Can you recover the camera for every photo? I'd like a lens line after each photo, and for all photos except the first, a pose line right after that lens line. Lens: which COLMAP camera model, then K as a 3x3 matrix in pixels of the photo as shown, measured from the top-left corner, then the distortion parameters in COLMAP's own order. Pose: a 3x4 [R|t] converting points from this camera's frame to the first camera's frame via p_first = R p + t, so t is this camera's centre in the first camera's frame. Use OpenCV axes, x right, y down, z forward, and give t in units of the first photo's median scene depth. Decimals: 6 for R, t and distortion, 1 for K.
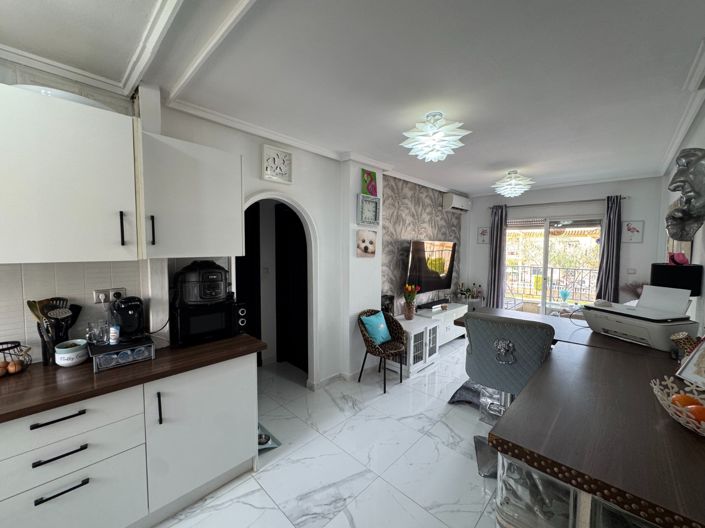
lens RADIAL K [[282.2, 0, 352.5], [0, 282.2, 264.0], [0, 0, 1]] dist [0.000166, 0.000004]
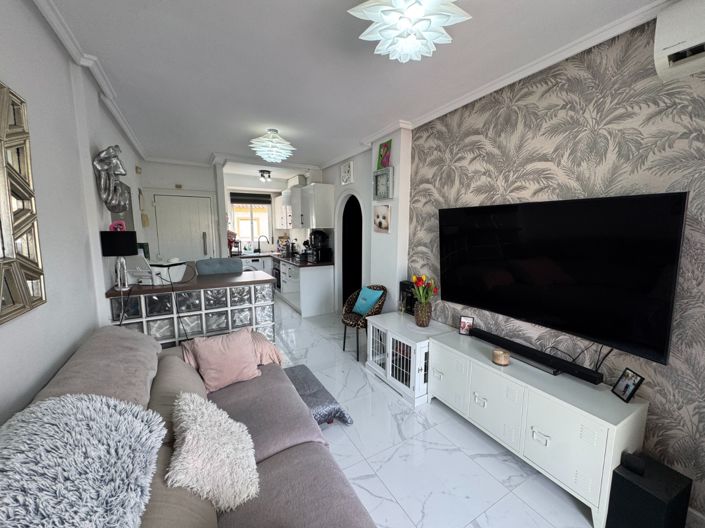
lens RADIAL K [[282.2, 0, 352.5], [0, 282.2, 264.0], [0, 0, 1]] dist [0.000166, 0.000004]
pose [[-0.282226, 0.115142, -0.952413, 1.049997], [-0.058078, 0.988900, 0.136763, -0.045191], [0.957588, 0.093912, -0.272406, 1.193469]]
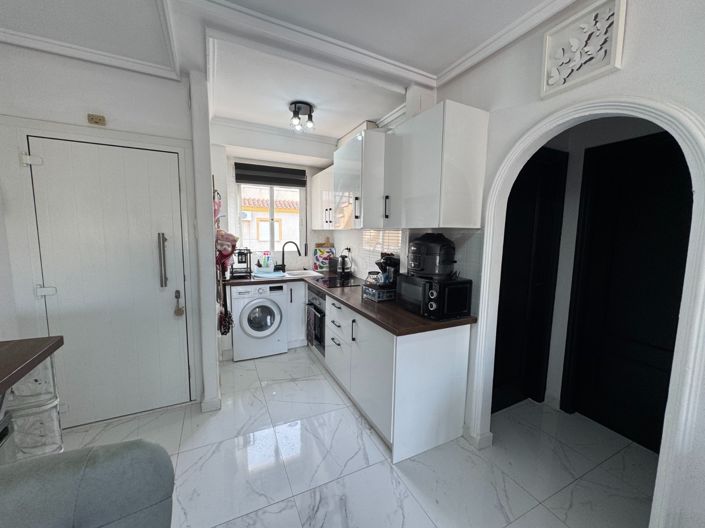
lens RADIAL K [[282.2, 0, 352.5], [0, 282.2, 264.0], [0, 0, 1]] dist [0.000166, 0.000004]
pose [[-0.345911, 0.094149, -0.933532, 0.295159], [-0.072677, 0.989275, 0.126700, -0.006477], [0.935448, 0.111673, -0.335359, 0.655134]]
